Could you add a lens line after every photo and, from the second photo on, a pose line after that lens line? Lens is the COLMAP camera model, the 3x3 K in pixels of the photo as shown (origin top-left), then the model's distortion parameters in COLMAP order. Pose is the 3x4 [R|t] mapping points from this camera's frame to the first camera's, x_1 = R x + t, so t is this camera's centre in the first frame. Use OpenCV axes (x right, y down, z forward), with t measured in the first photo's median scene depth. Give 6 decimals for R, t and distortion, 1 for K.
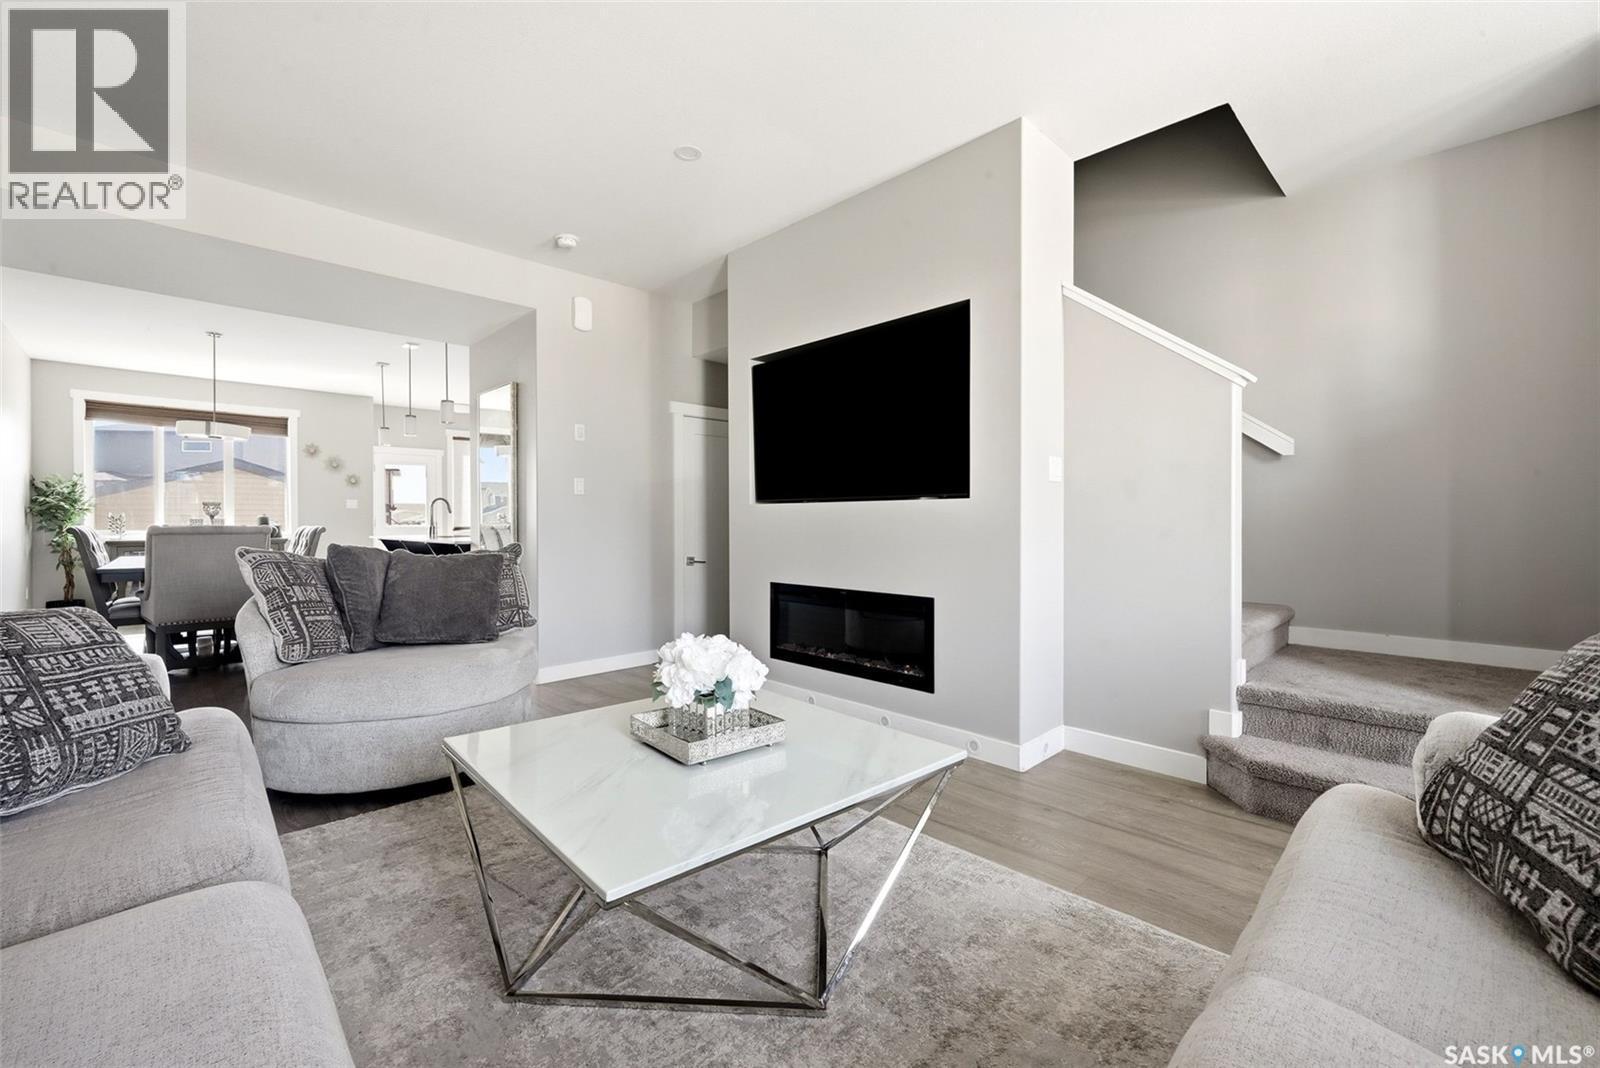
lens RADIAL K [[675.4, 0, 778.4], [0, 675.4, 526.9], [0, 0, 1]] dist [0.007300, -0.000282]
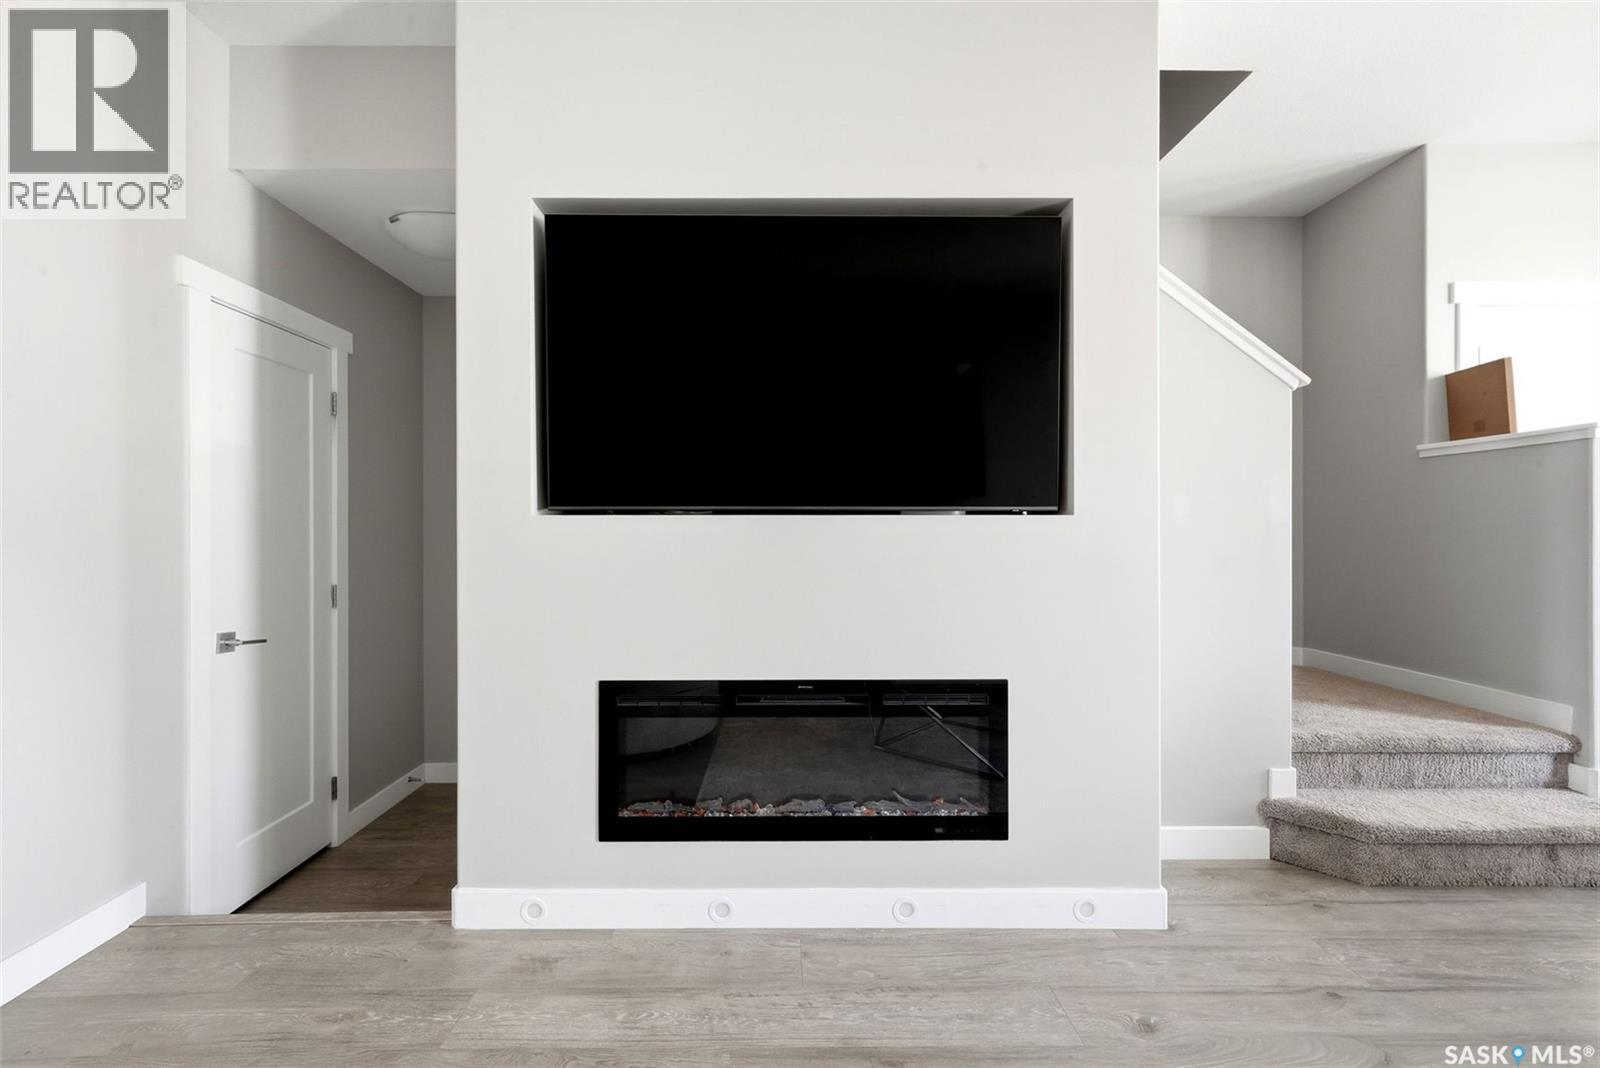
lens RADIAL K [[675.4, 0, 793.8], [0, 675.4, 534.2], [0, 0, 1]] dist [0.007300, -0.000282]
pose [[0.669336, -0.000158, 0.742960, -0.214937], [0.004063, 0.999986, -0.003448, -0.015540], [-0.742949, 0.005326, 0.669327, 0.455632]]
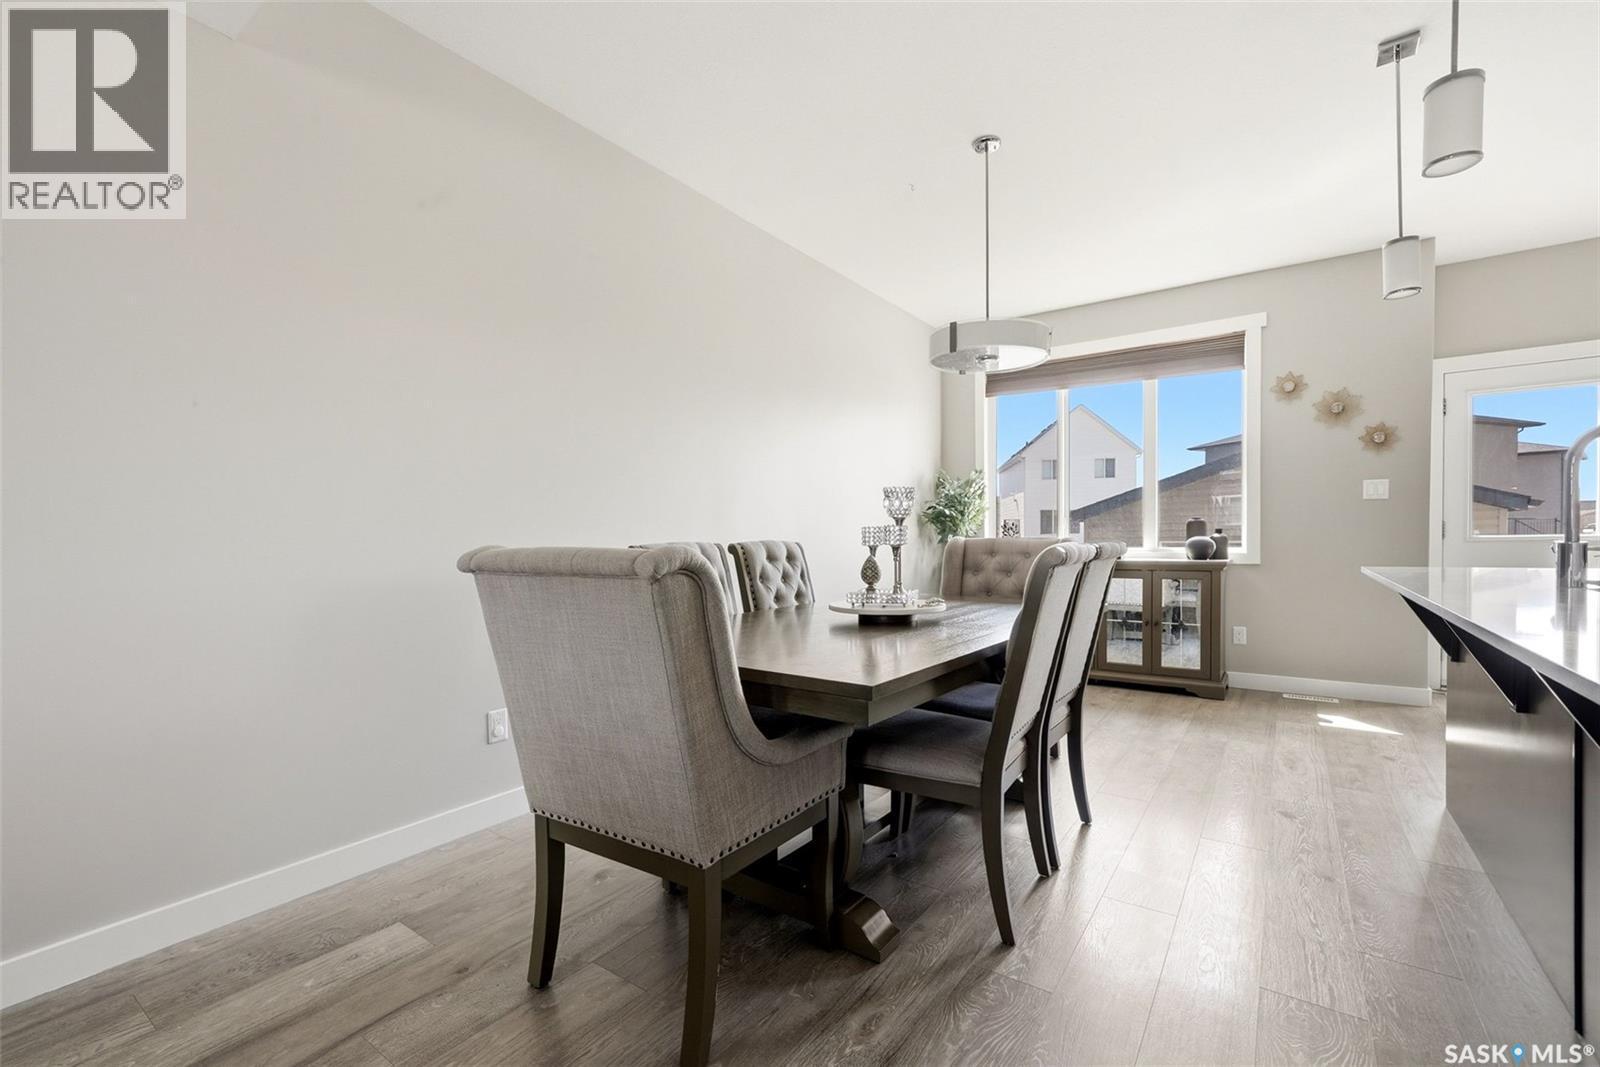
lens RADIAL K [[707.5, 0, 803.6], [0, 707.5, 547.5], [0, 0, 1]] dist [0.002766, 0.000177]
pose [[0.211896, 0.011760, -0.977221, -0.422698], [0.002428, 0.999918, 0.012560, -0.002688], [0.977289, -0.005035, 0.211850, 0.901209]]
